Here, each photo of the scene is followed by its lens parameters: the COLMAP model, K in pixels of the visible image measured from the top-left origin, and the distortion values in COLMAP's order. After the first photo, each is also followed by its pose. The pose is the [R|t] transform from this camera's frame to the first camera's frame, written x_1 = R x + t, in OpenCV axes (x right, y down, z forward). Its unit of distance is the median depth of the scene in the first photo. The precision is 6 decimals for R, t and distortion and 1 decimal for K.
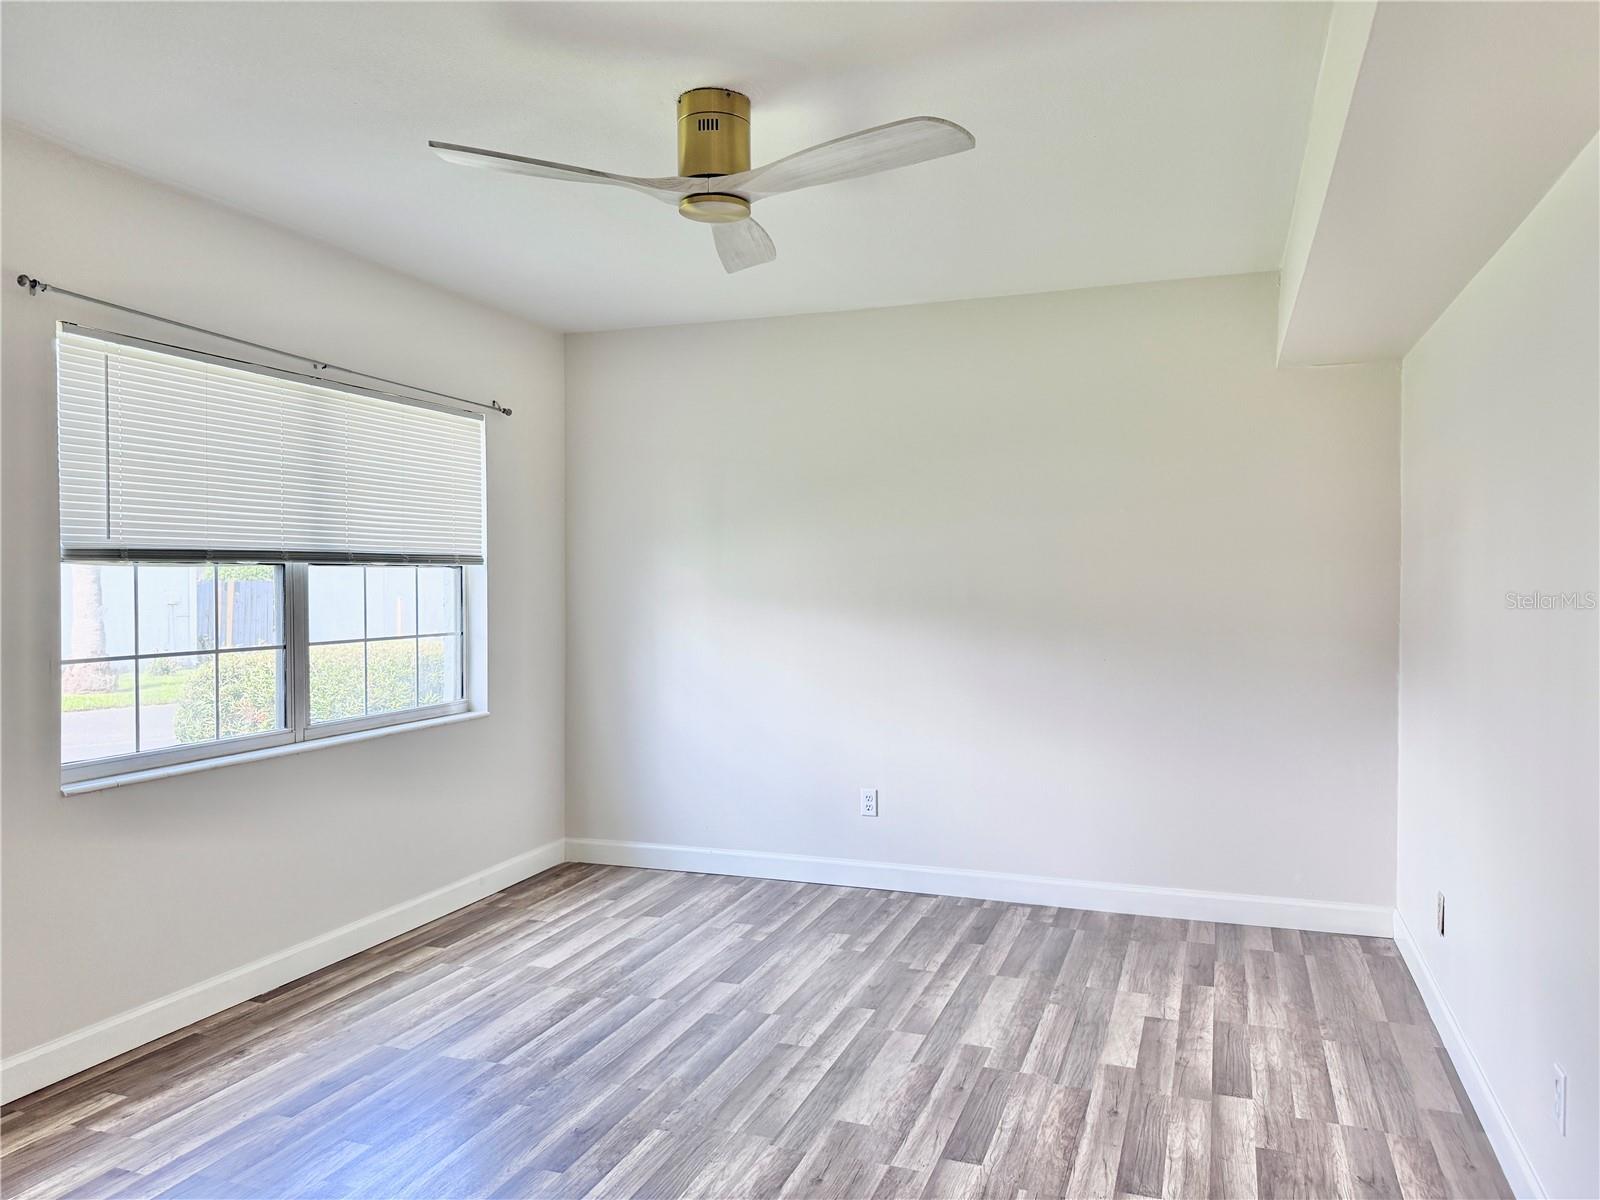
lens RADIAL K [[1131.3, 0, 806.2], [0, 1131.3, 596.2], [0, 0, 1]] dist [0.044394, -0.052033]
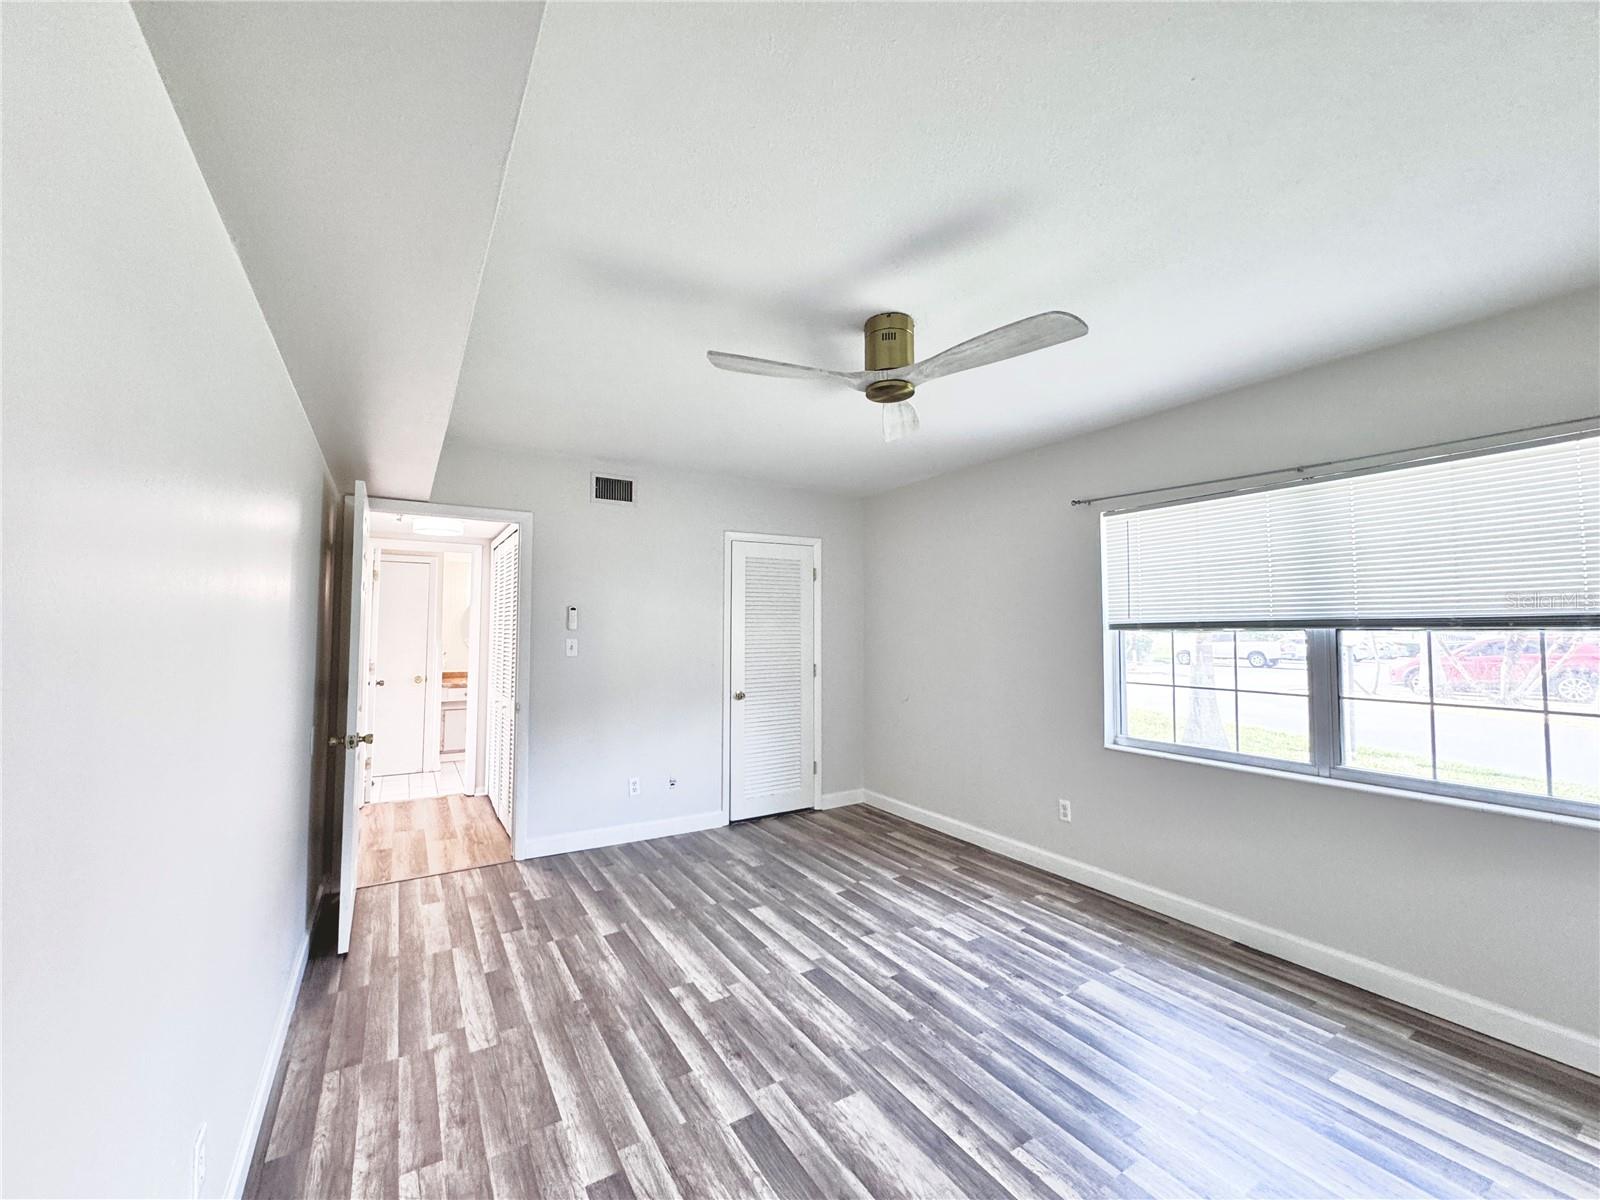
lens RADIAL K [[635.1, 0, 793.0], [0, 635.1, 605.9], [0, 0, 1]] dist [-0.000187, 0.000021]
pose [[-0.615878, -0.035304, -0.787051, 0.546251], [-0.016480, 0.999354, -0.031931, -0.028192], [0.787670, -0.006695, -0.616062, 1.210989]]
